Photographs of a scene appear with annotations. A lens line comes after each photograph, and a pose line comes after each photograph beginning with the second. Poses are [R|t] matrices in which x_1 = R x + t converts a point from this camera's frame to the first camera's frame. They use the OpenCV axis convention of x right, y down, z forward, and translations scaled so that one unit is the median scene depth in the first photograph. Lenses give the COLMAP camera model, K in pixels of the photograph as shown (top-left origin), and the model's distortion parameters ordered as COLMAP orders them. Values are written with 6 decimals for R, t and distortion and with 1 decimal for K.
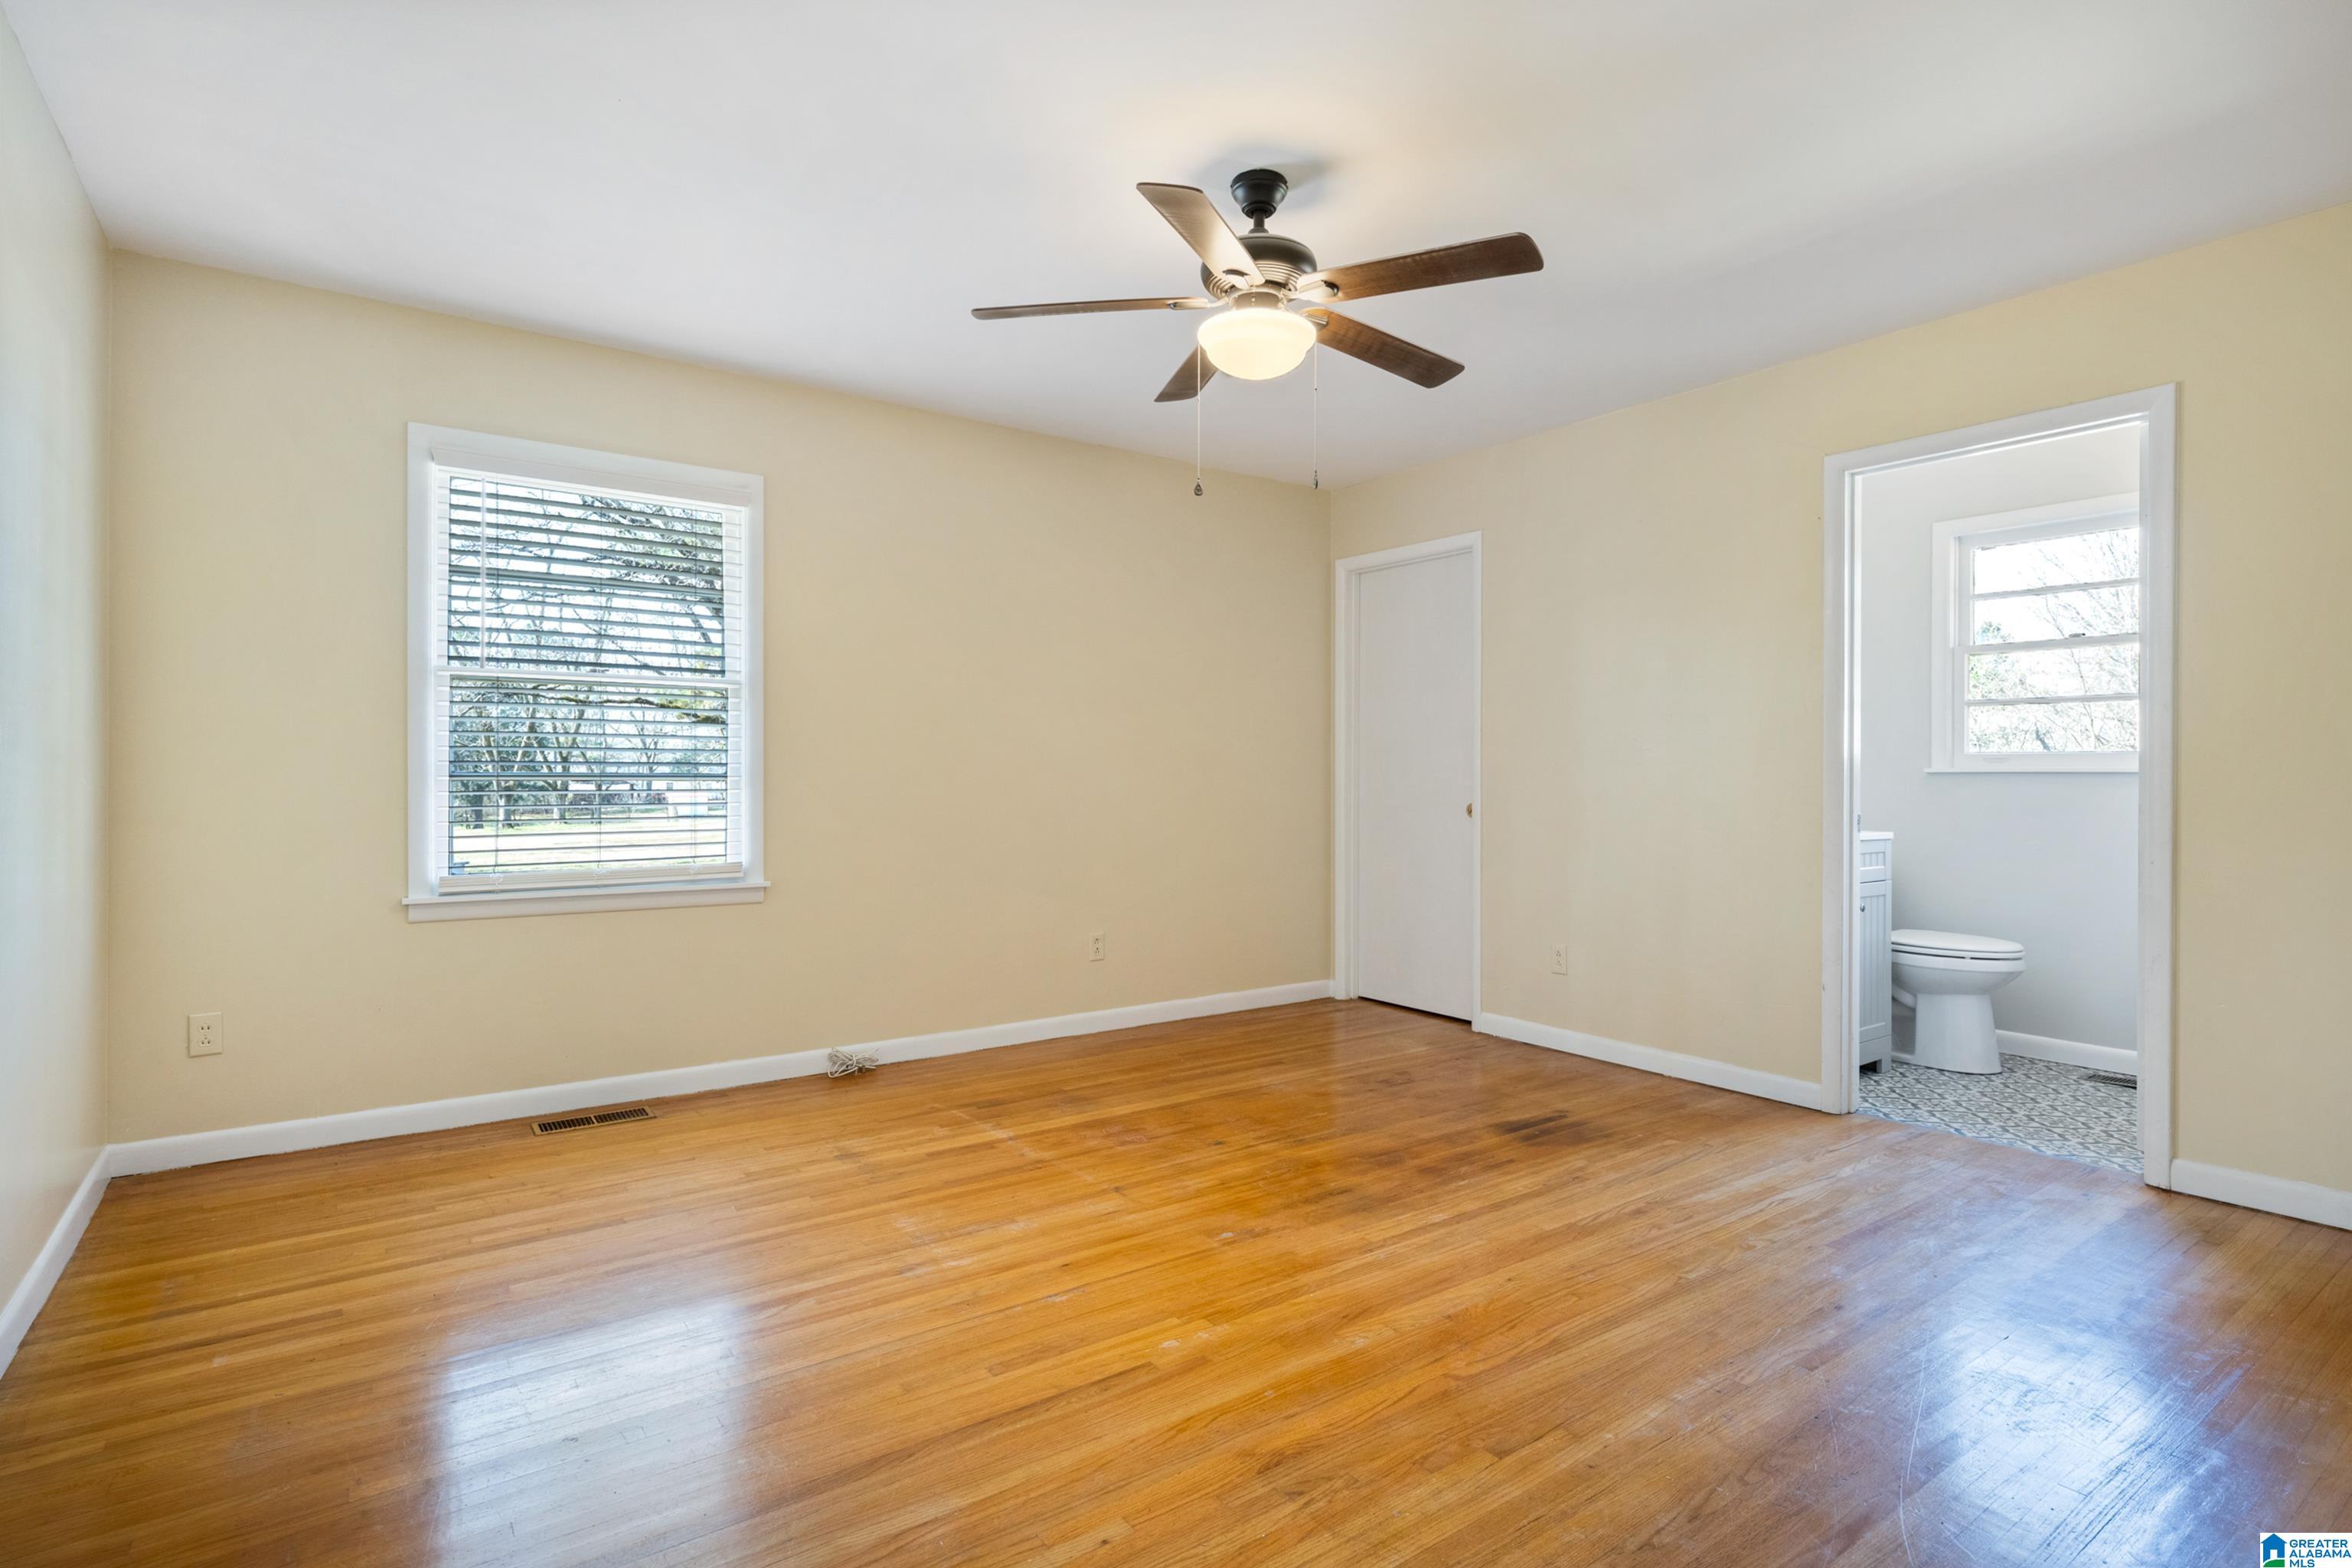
lens RADIAL K [[1151.6, 0, 1176.0], [0, 1151.6, 784.0], [0, 0, 1]] dist [0.000508, -0.000431]
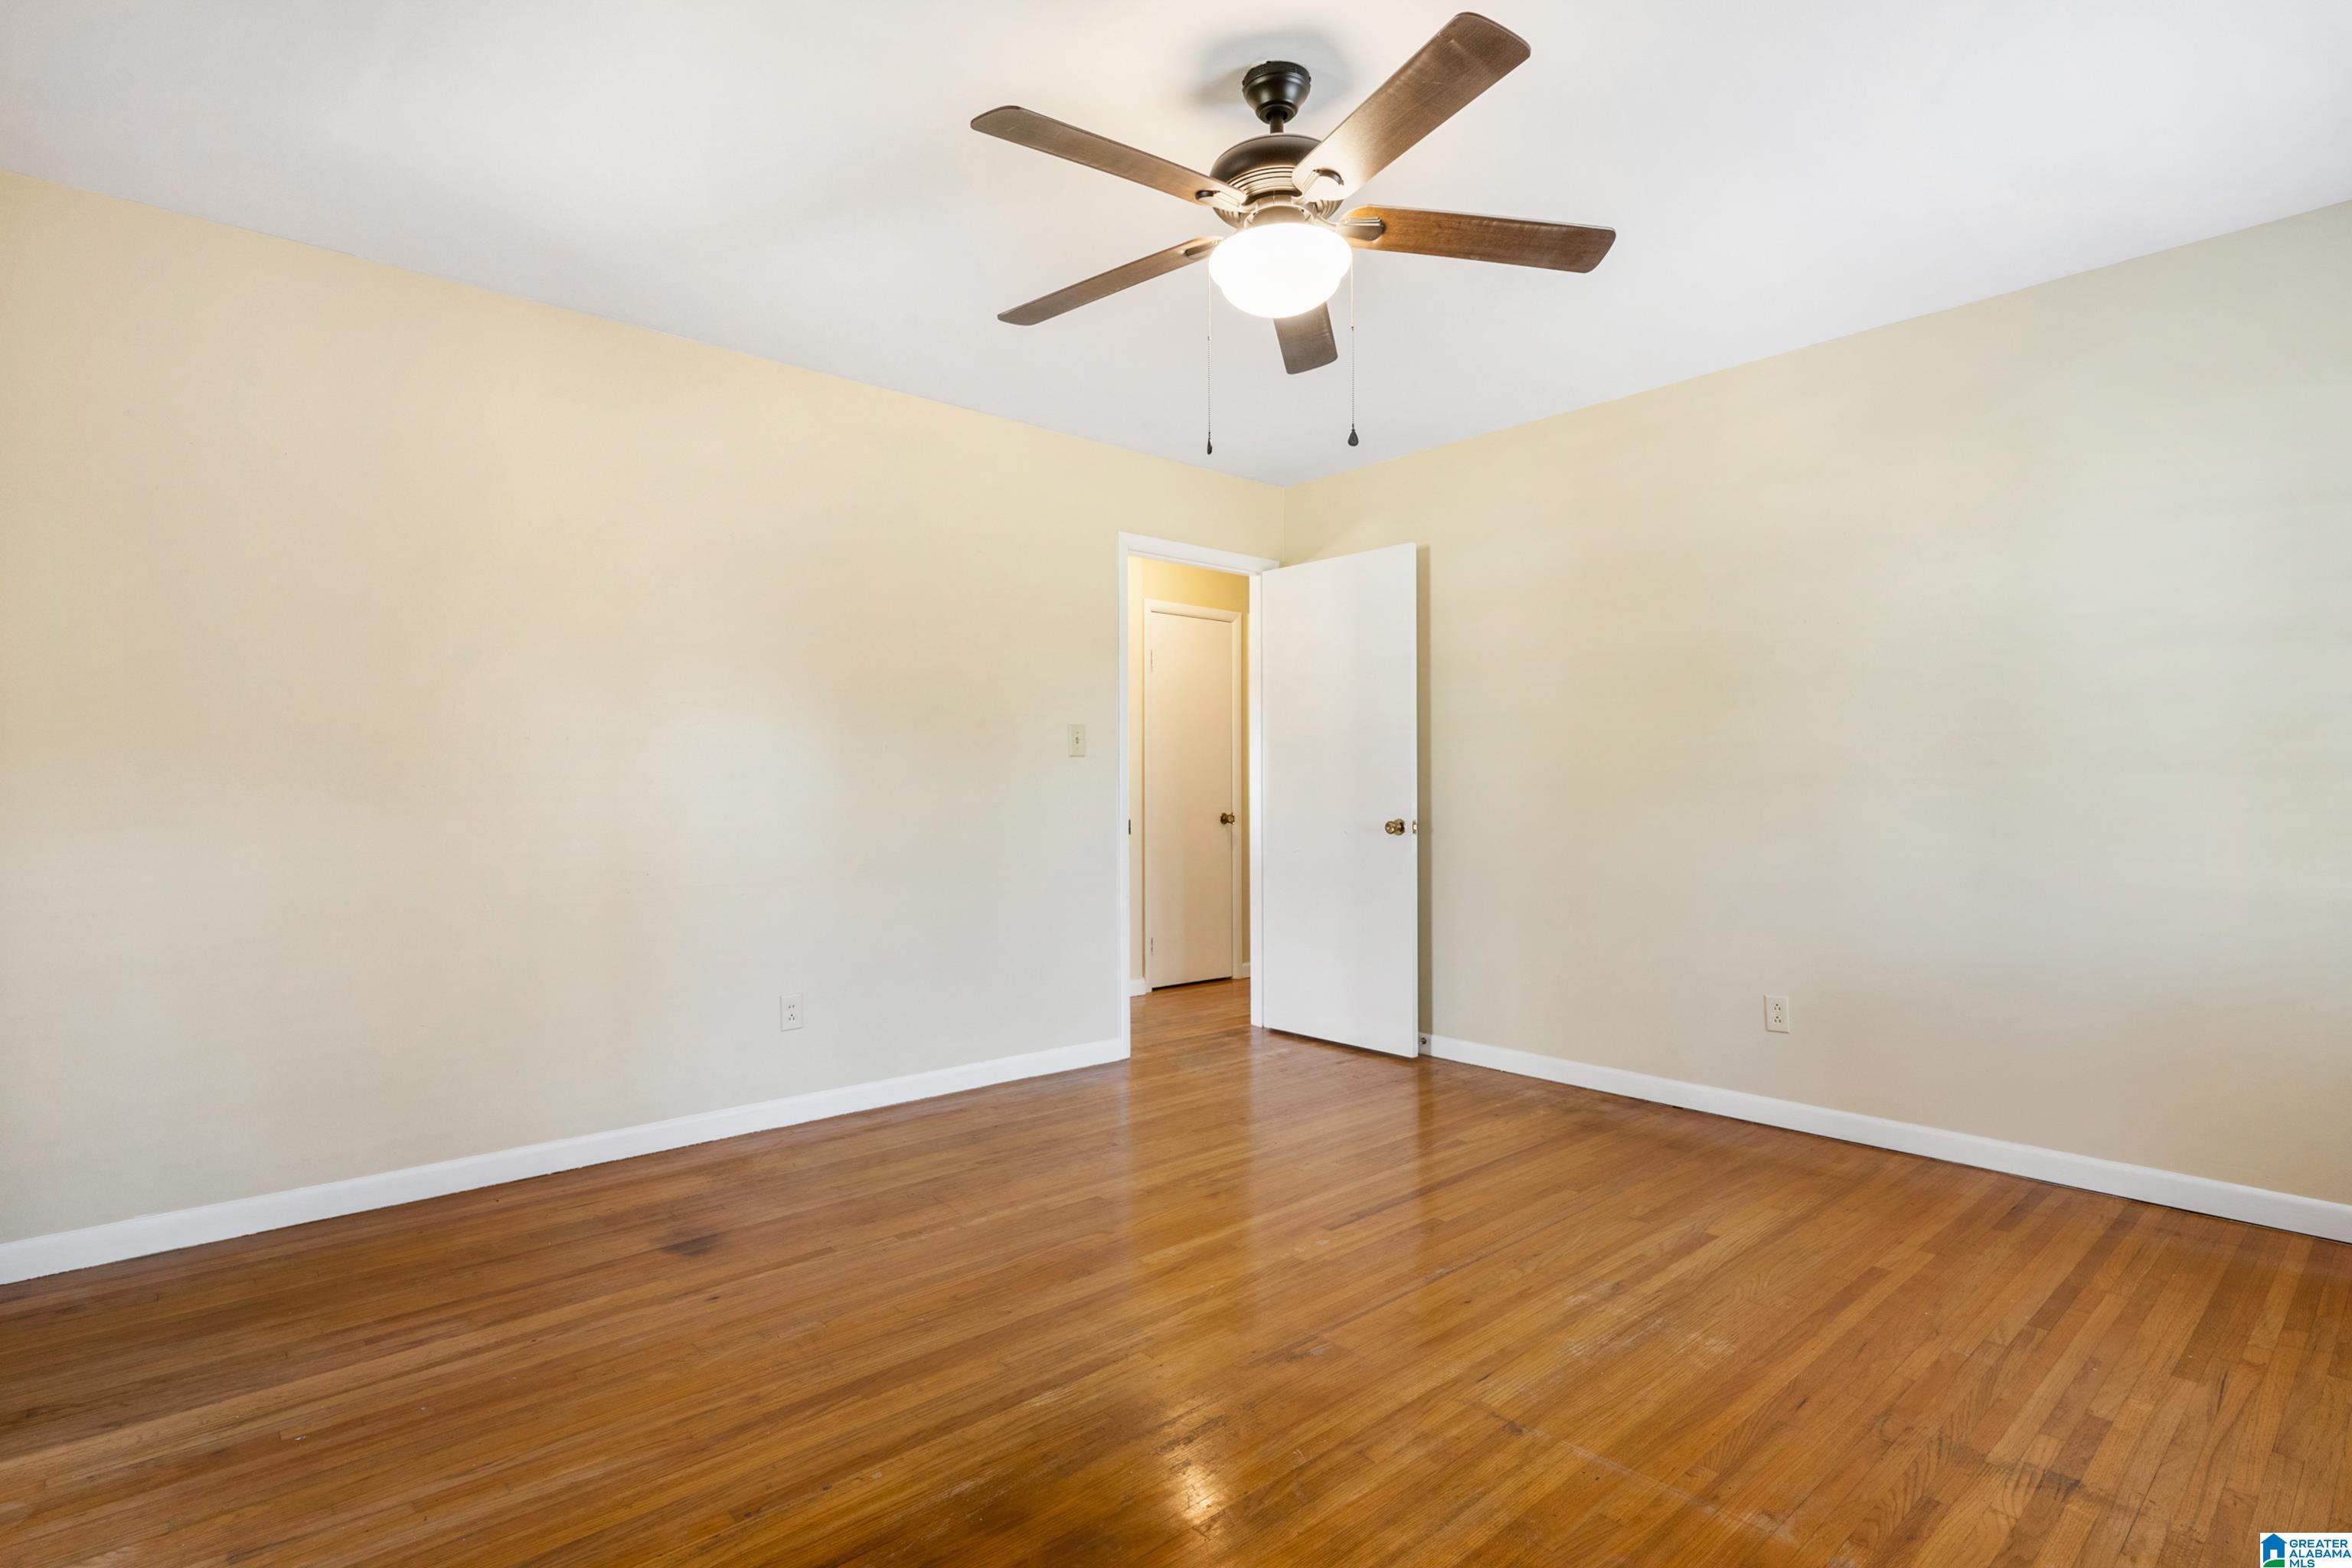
lens RADIAL K [[1151.6, 0, 1176.0], [0, 1151.6, 784.0], [0, 0, 1]] dist [0.000508, -0.000431]
pose [[-0.994400, 0.000815, -0.105675, 0.226910], [0.000525, 0.999996, 0.002773, -0.013938], [0.105677, 0.002702, -0.994397, 1.777732]]
